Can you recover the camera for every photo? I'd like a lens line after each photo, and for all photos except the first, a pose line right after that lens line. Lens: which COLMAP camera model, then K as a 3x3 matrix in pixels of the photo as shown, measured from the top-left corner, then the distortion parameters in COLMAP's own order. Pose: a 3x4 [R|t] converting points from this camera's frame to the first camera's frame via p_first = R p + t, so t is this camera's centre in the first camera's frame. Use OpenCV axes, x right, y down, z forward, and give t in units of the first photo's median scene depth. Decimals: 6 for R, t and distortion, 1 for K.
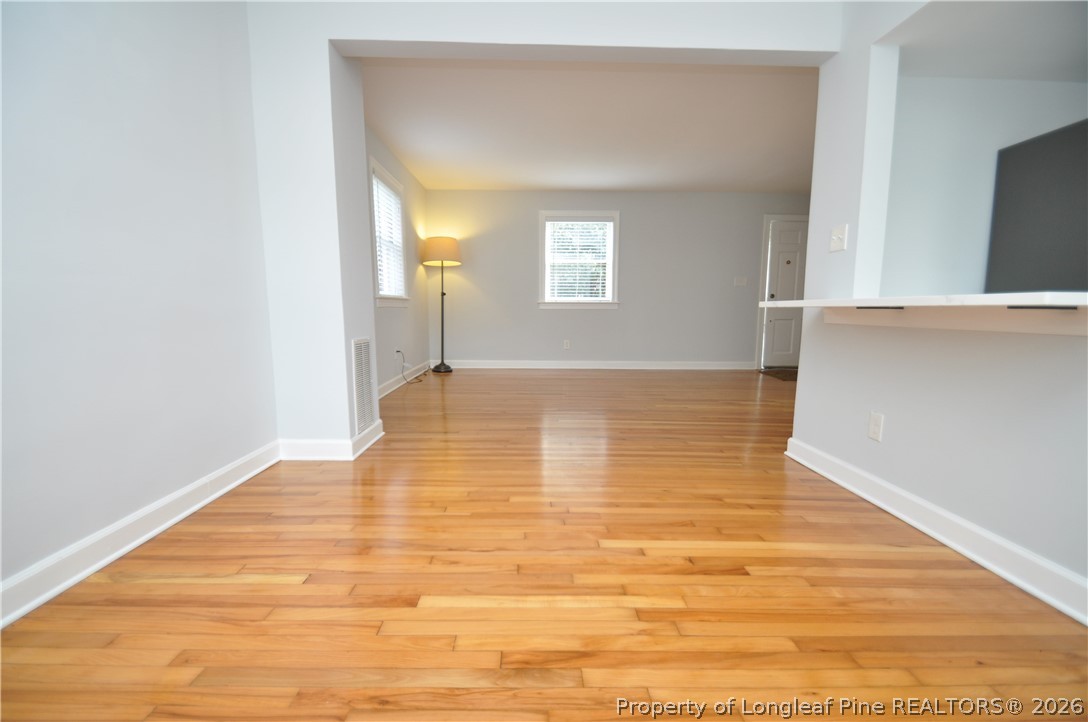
lens RADIAL K [[477.6, 0, 537.4], [0, 477.6, 371.6], [0, 0, 1]] dist [0.014083, -0.017969]
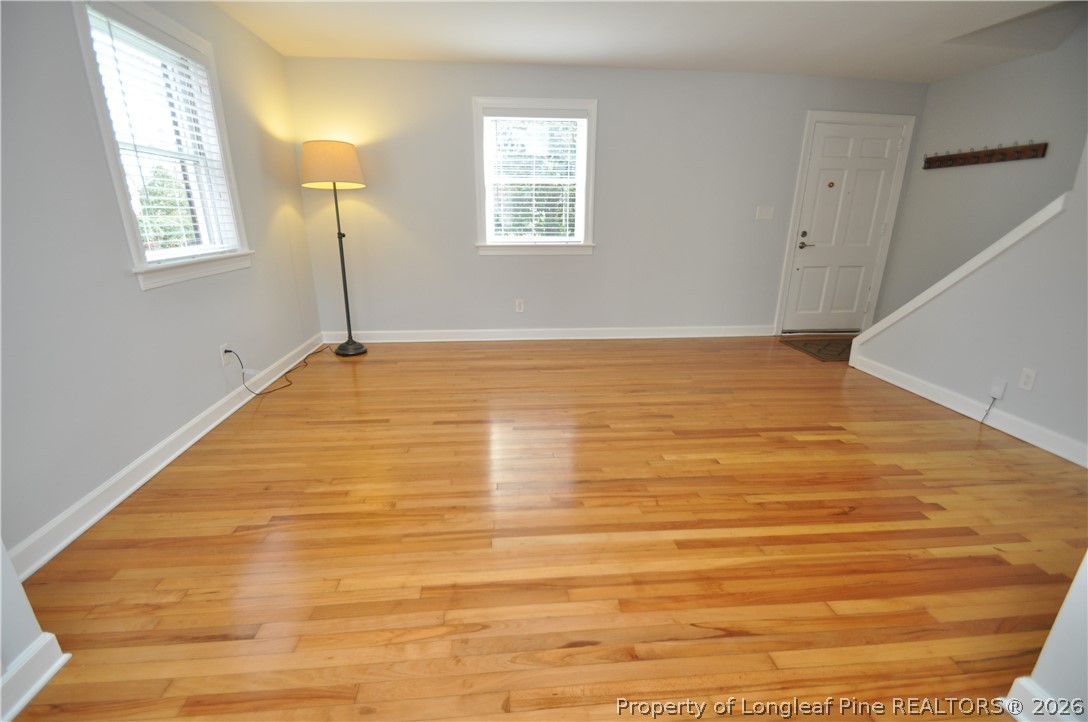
lens RADIAL K [[476.2, 0, 537.7], [0, 476.2, 372.7], [0, 0, 1]] dist [0.012678, -0.017220]
pose [[0.996893, -0.025024, 0.074681, 0.121854], [0.010696, 0.982415, 0.186403, -0.340770], [-0.078032, -0.185025, 0.979631, 1.093042]]
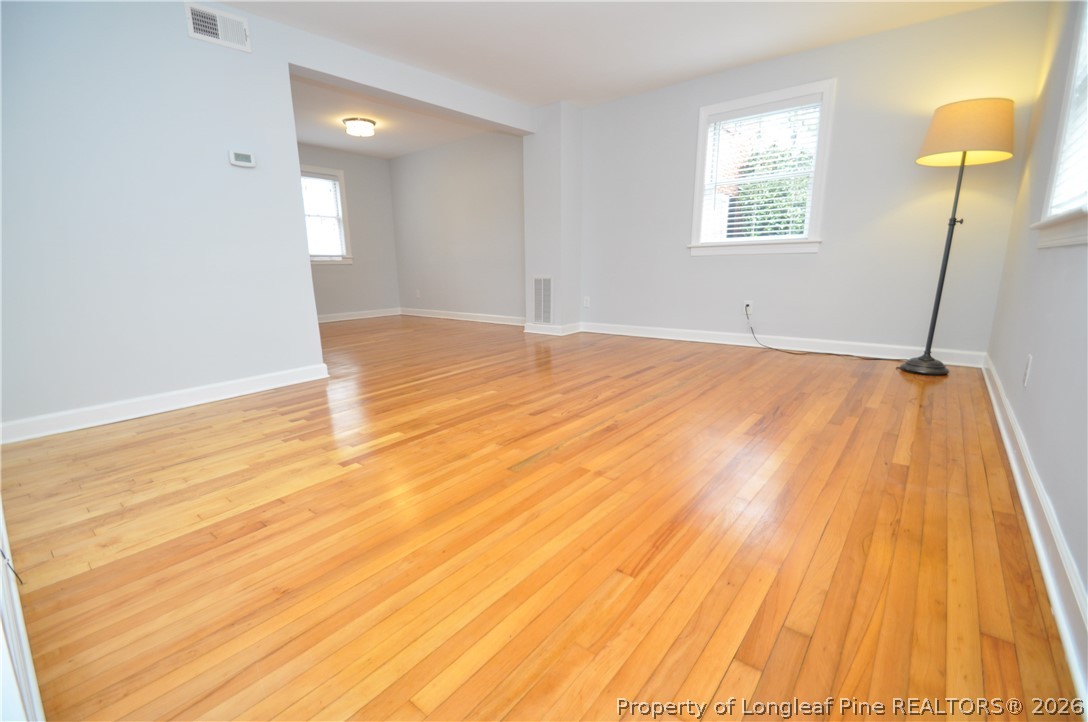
lens RADIAL K [[469.4, 0, 534.6], [0, 469.4, 384.4], [0, 0, 1]] dist [-0.013101, -0.000335]
pose [[-0.656912, 0.193498, -0.728715, 1.760053], [-0.084818, 0.941406, 0.326436, -0.431272], [0.749182, 0.276248, -0.602009, 3.551482]]
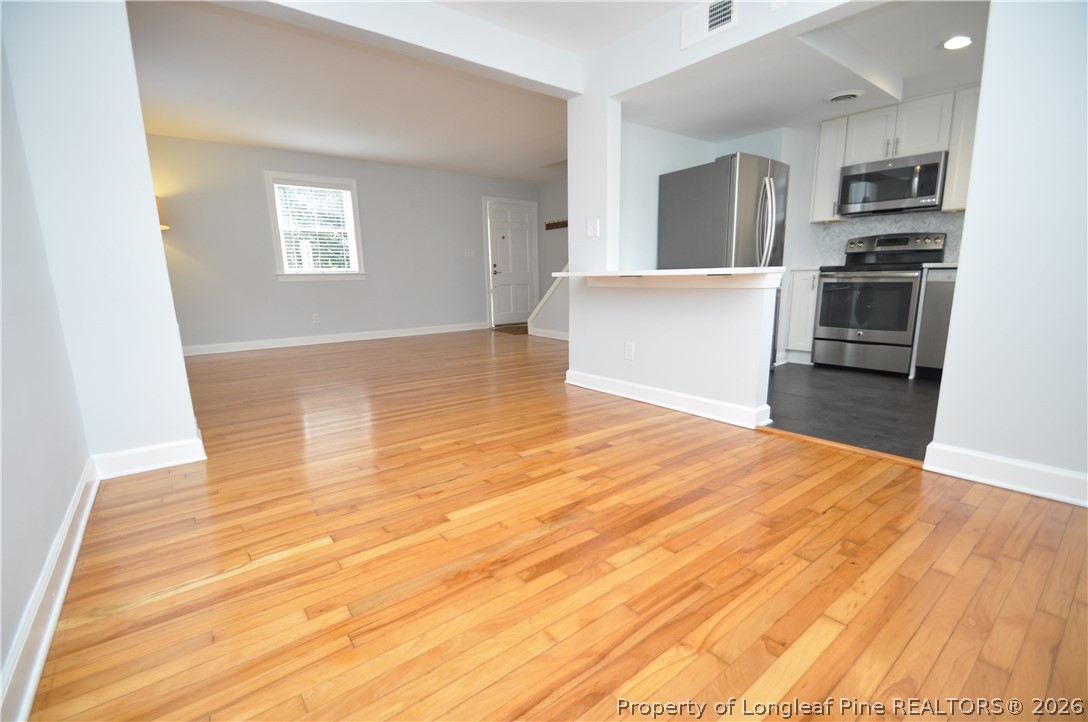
lens RADIAL K [[476.2, 0, 537.7], [0, 476.2, 372.7], [0, 0, 1]] dist [0.012678, -0.017220]
pose [[0.800825, -0.138749, 0.582605, -0.577717], [0.098830, 0.990073, 0.099940, -0.004410], [-0.590688, -0.022456, 0.806588, -0.122626]]
